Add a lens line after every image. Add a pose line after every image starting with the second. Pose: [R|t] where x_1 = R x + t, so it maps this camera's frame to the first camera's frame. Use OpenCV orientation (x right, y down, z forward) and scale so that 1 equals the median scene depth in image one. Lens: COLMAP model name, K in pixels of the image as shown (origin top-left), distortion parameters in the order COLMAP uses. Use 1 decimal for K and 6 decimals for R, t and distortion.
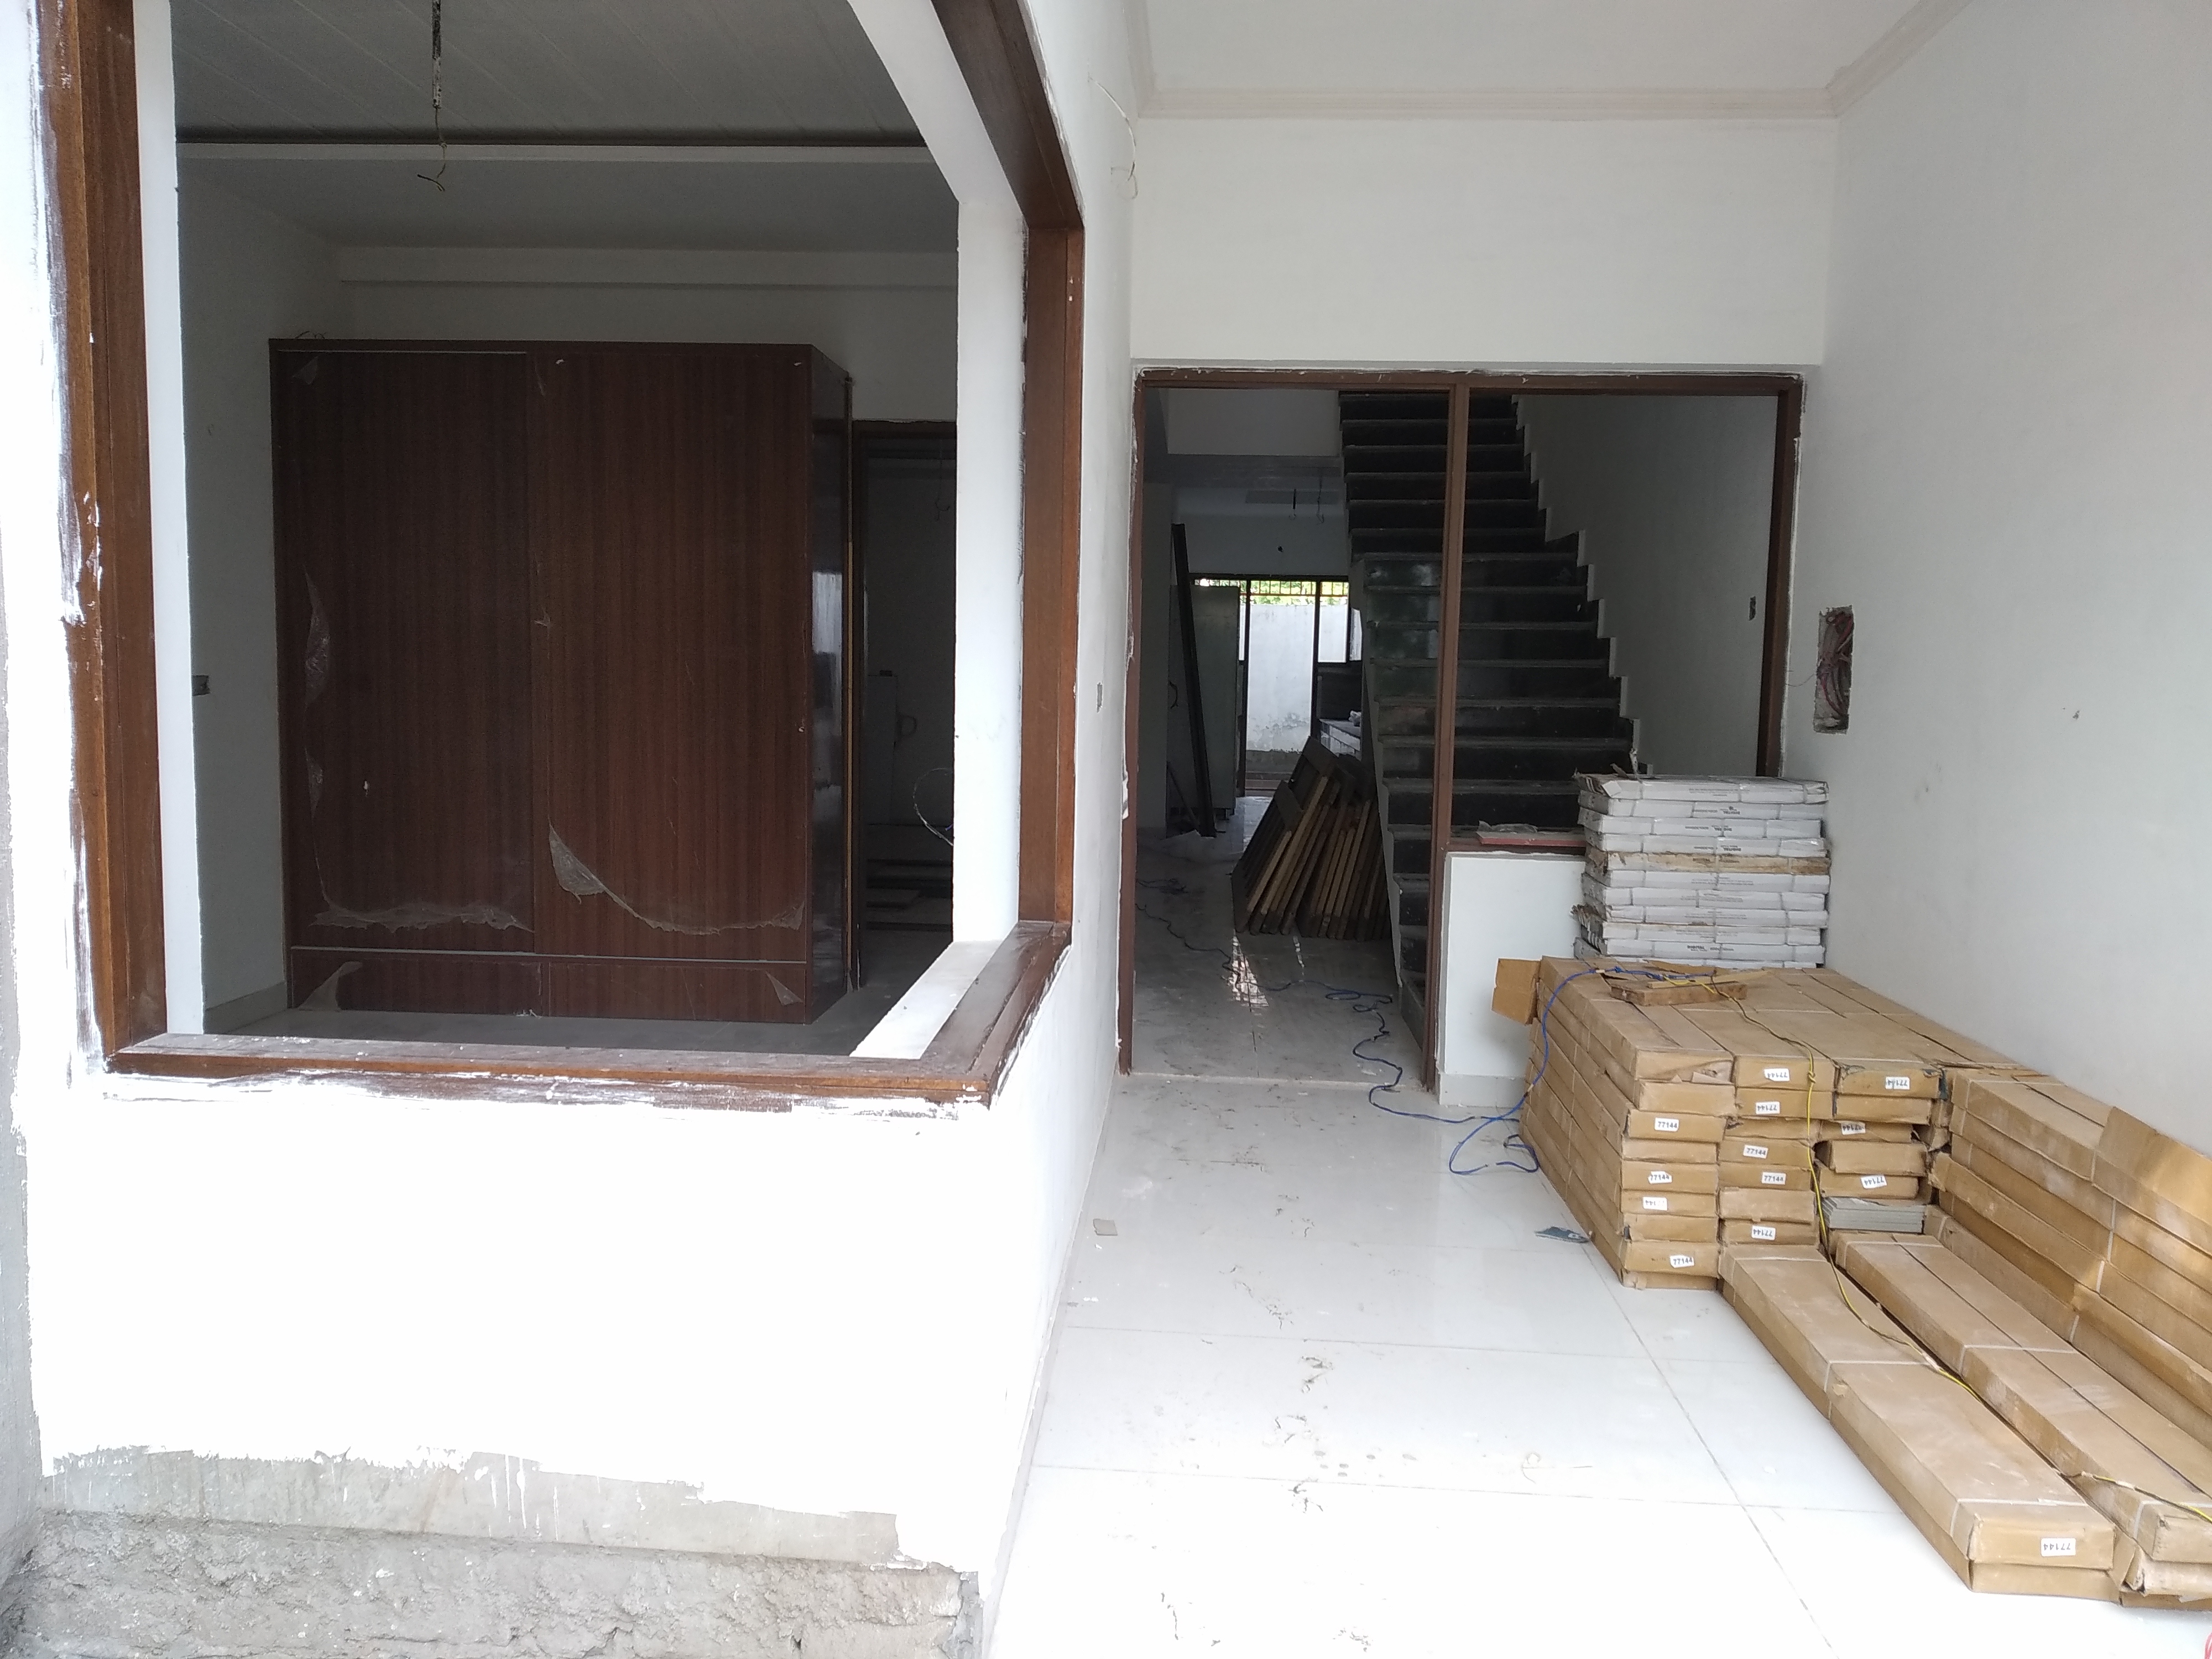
lens RADIAL K [[1618.6, 0, 1106.0], [0, 1618.6, 829.5], [0, 0, 1]] dist [0.006878, -0.006284]
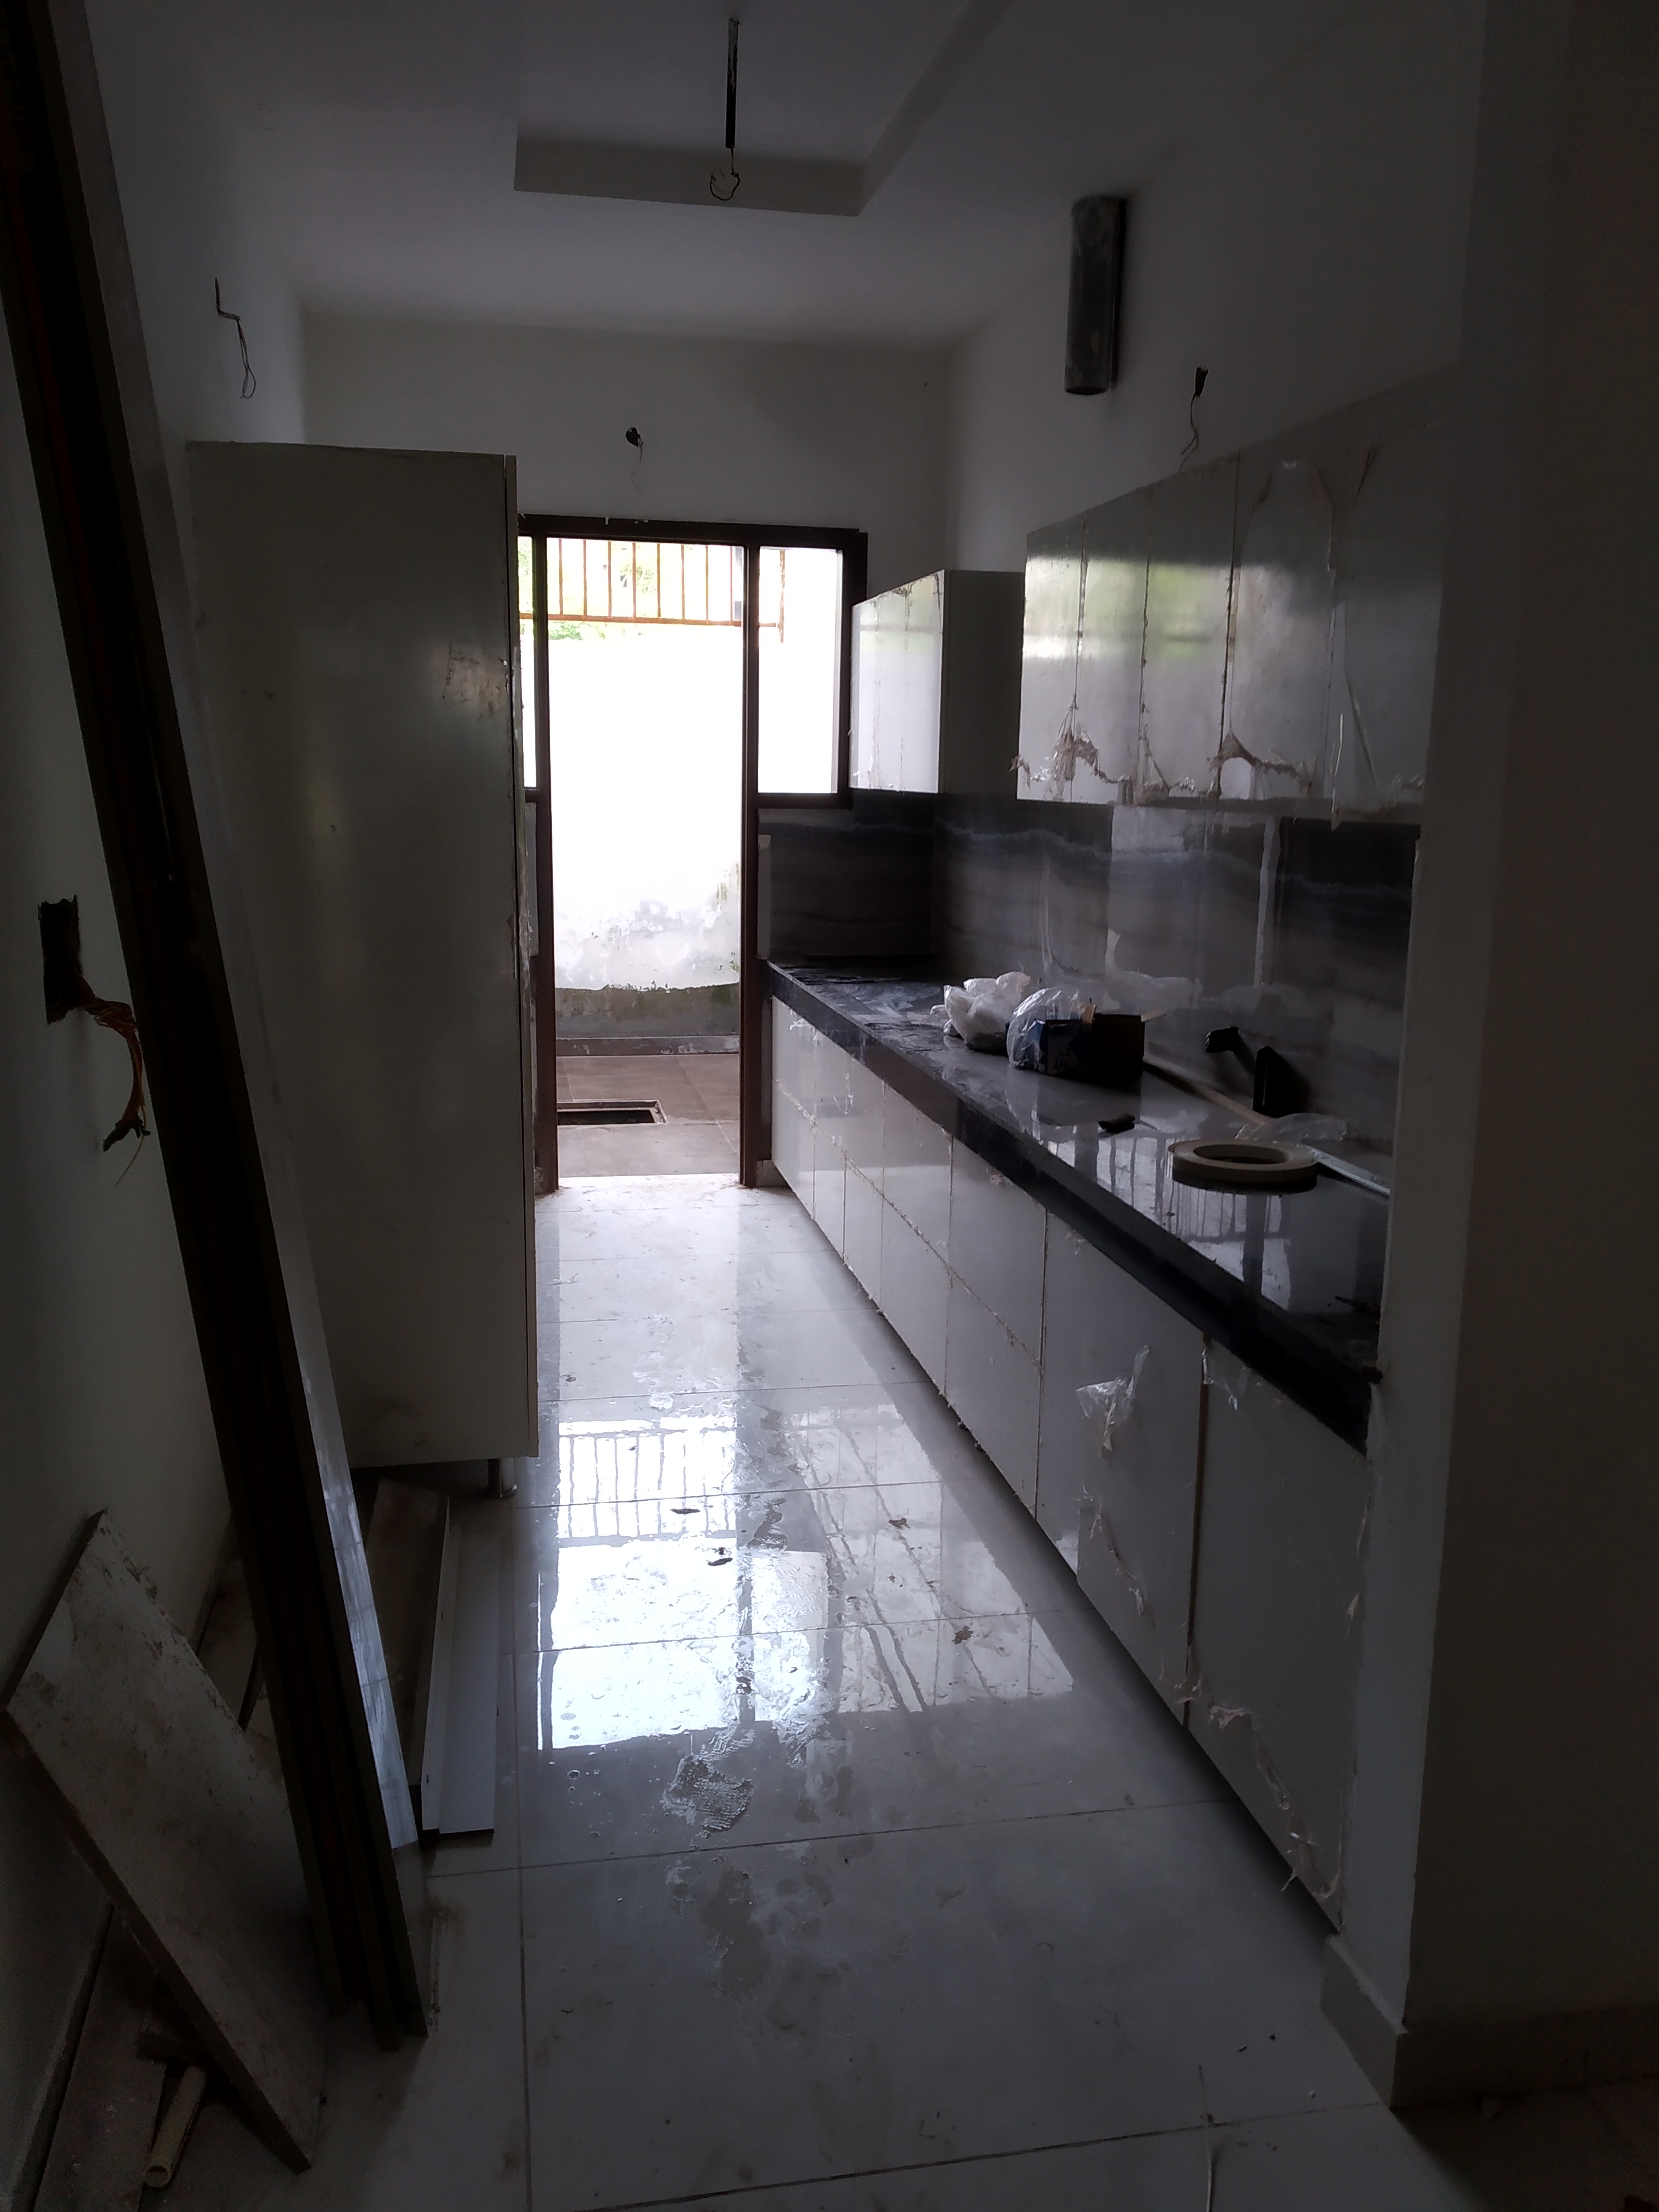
lens RADIAL K [[1618.6, 0, 829.5], [0, 1618.6, 1106.0], [0, 0, 1]] dist [0.006878, -0.006284]
pose [[0.965524, -0.057773, 0.253823, 0.108695], [0.031011, 0.993645, 0.108201, -0.146639], [-0.258461, -0.096599, 0.961180, 1.304914]]
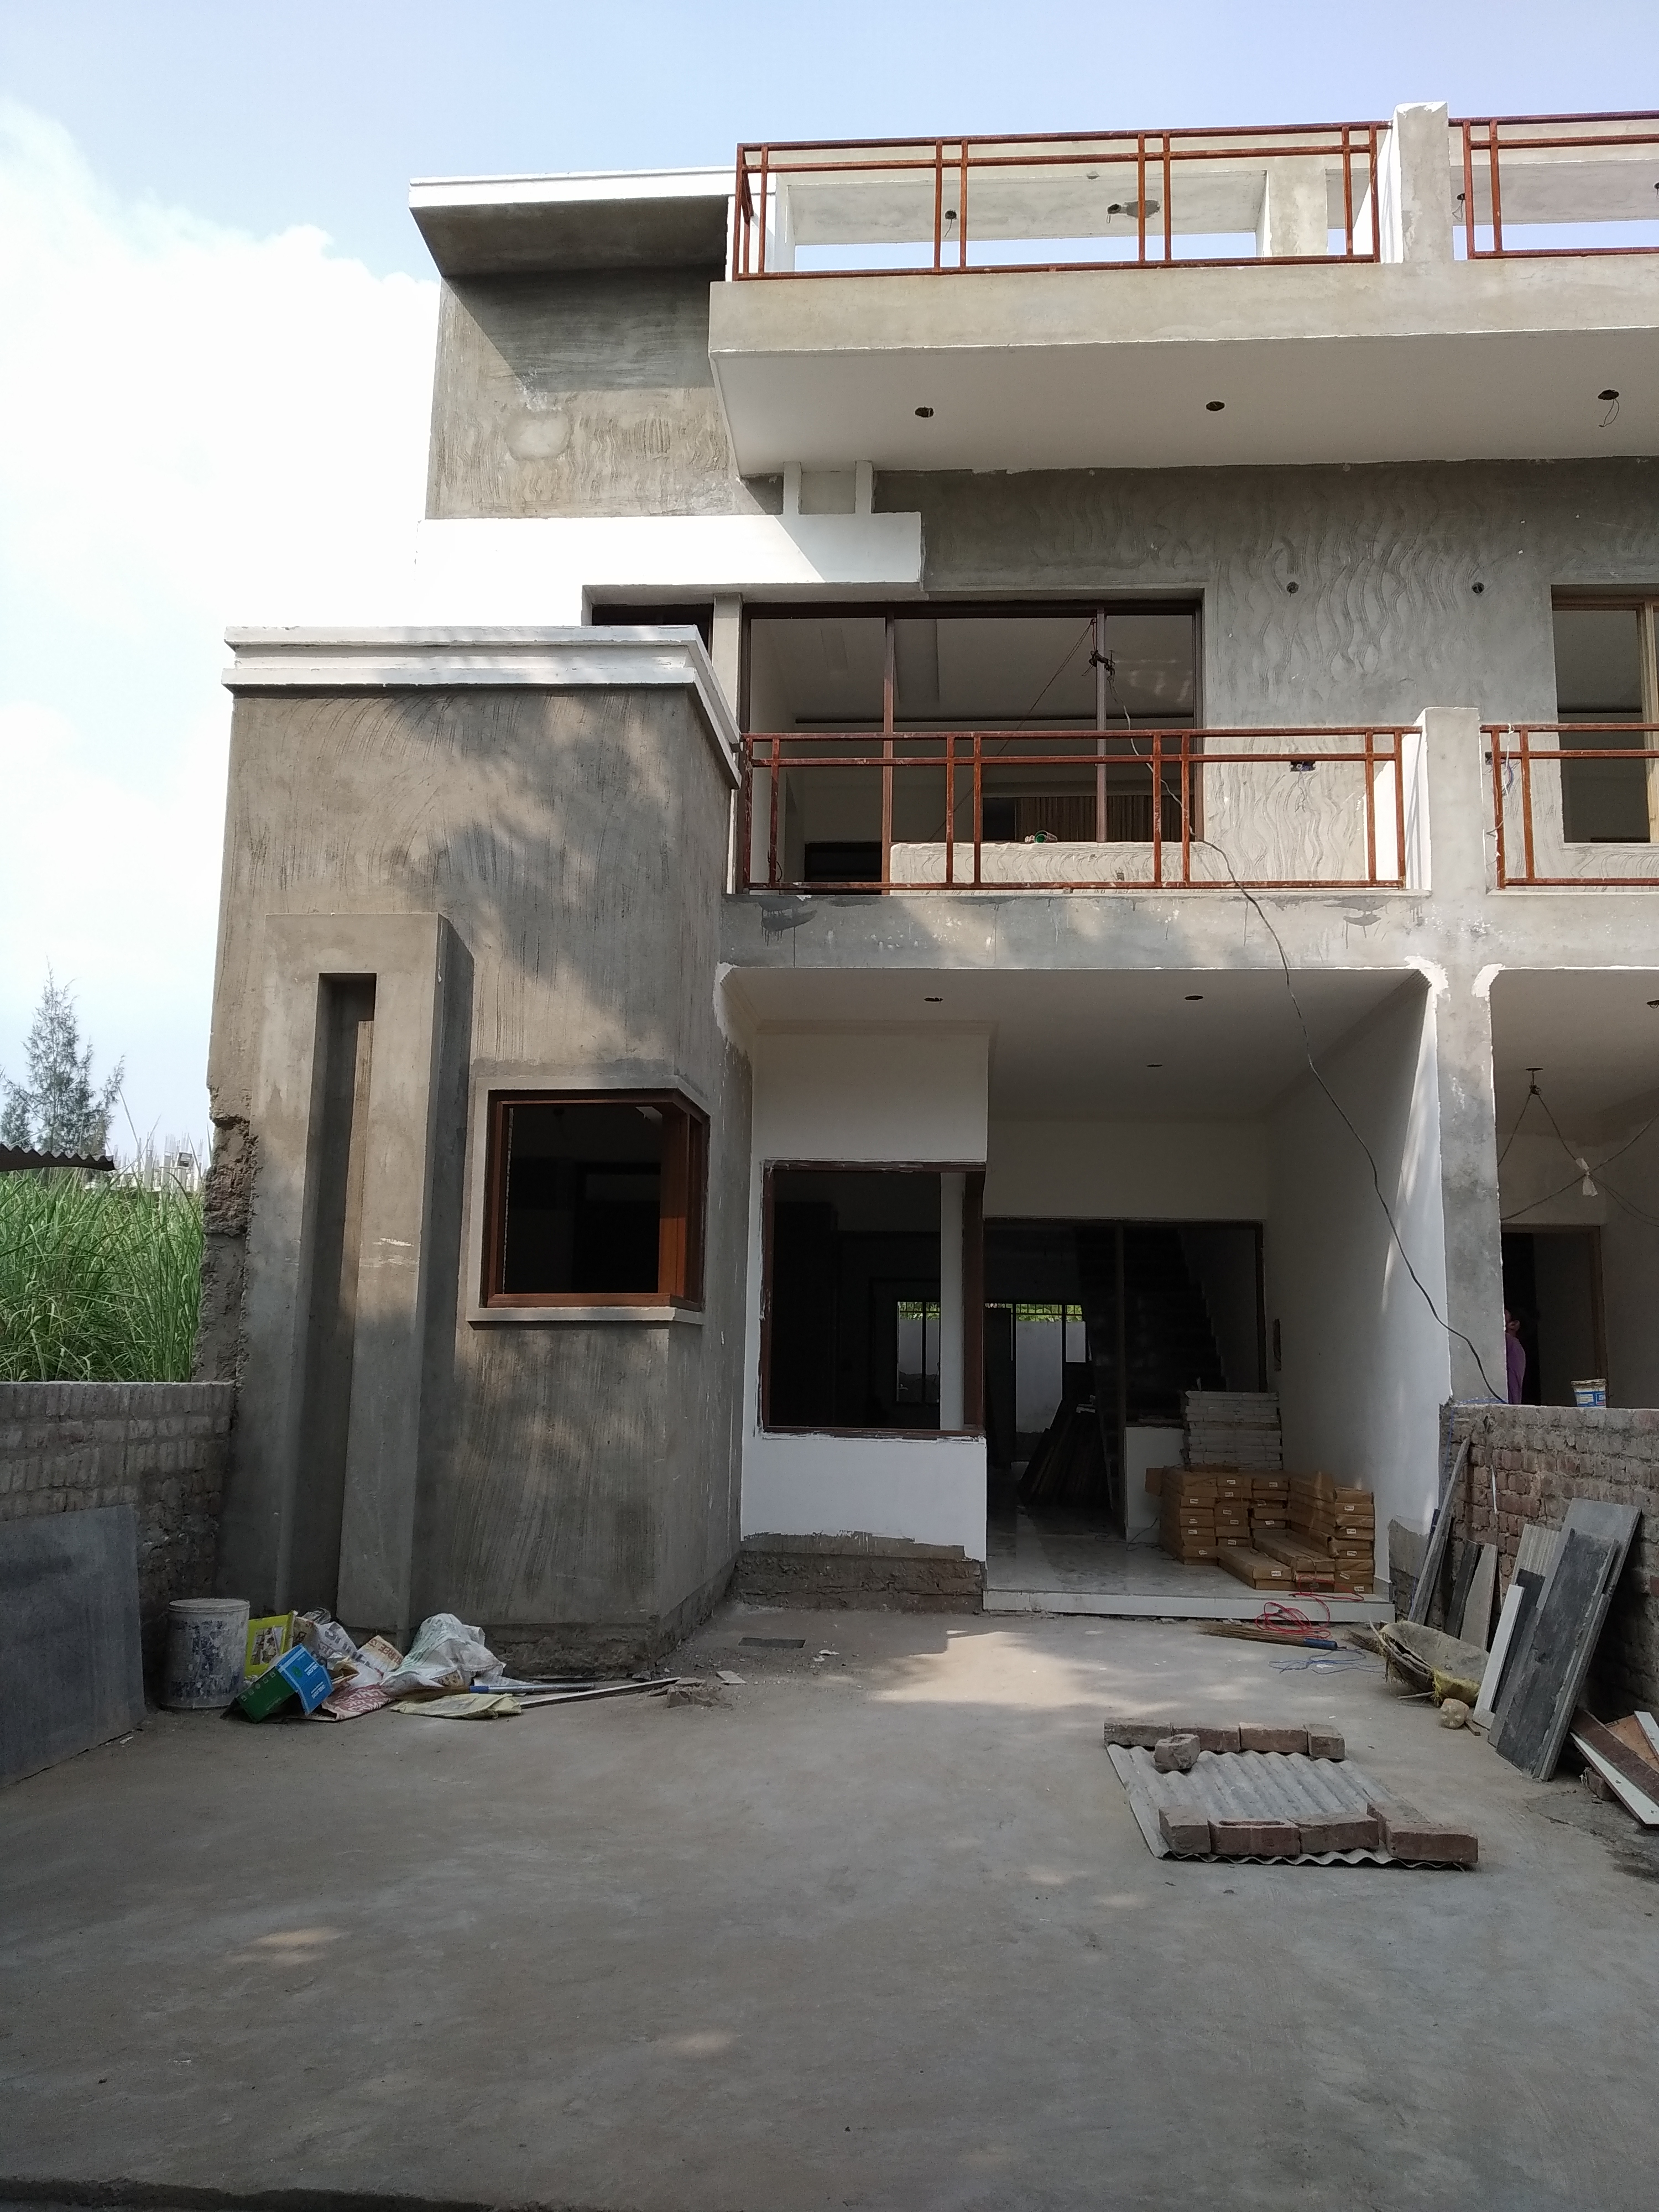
lens RADIAL K [[1618.6, 0, 829.5], [0, 1618.6, 1106.0], [0, 0, 1]] dist [0.006878, -0.006284]
pose [[0.999908, -0.000852, -0.013558, -0.109367], [-0.002820, 0.963287, -0.268458, 0.122038], [0.013289, 0.268471, 0.963196, -0.836707]]
